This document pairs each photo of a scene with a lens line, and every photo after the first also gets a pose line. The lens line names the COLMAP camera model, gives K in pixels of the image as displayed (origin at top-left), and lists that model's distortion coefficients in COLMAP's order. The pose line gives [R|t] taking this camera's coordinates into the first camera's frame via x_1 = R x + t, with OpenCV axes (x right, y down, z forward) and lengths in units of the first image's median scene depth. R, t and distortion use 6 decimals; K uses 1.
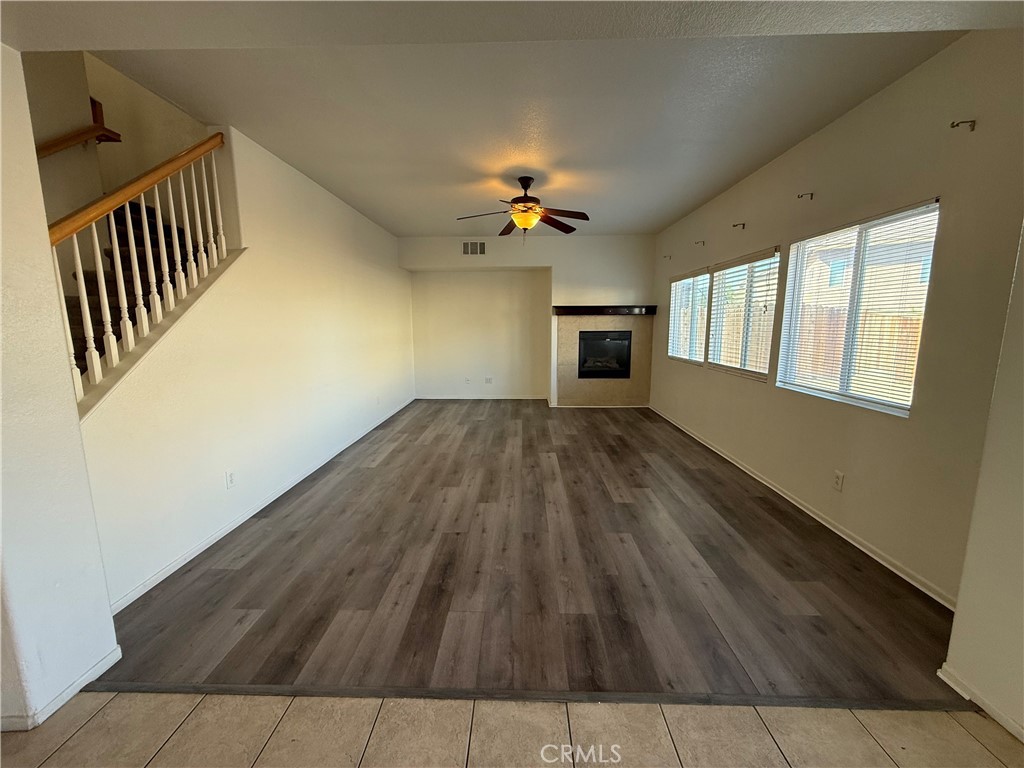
lens RADIAL K [[410.6, 0, 510.2], [0, 410.6, 388.1], [0, 0, 1]] dist [0.000192, 0.000096]
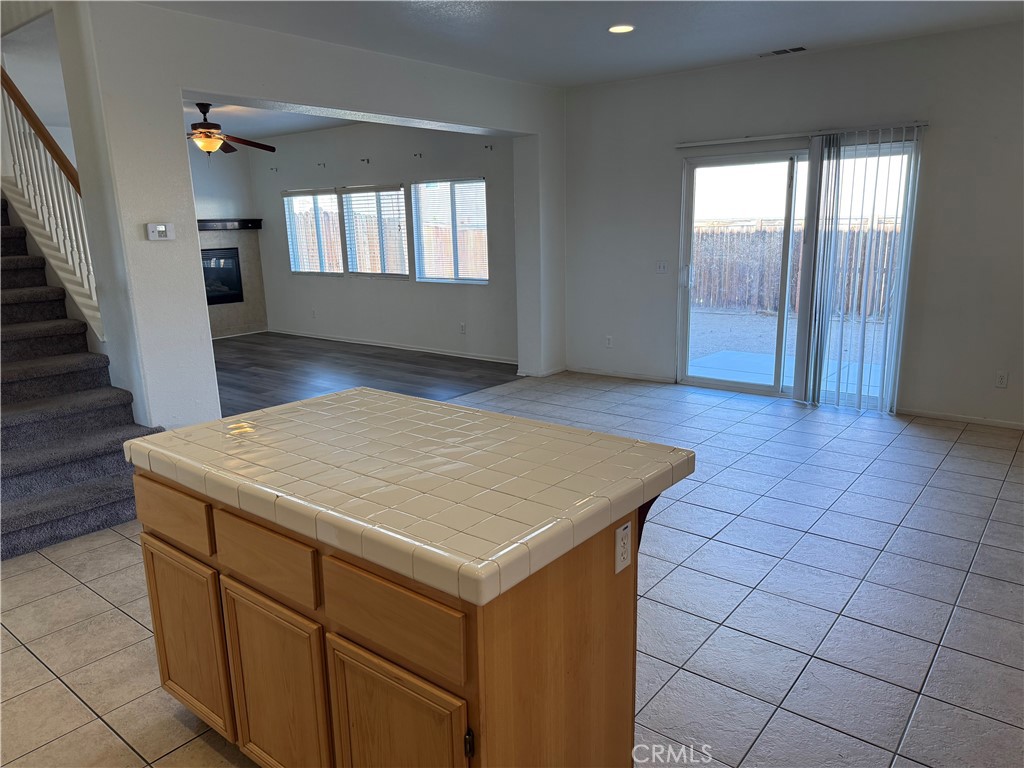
lens RADIAL K [[723.3, 0, 507.0], [0, 723.3, 380.2], [0, 0, 1]] dist [0.041261, -0.053215]
pose [[0.629345, -0.174680, 0.757239, -1.011620], [0.142927, 0.983806, 0.108157, 0.096215], [-0.763869, 0.040162, 0.644120, -0.776996]]
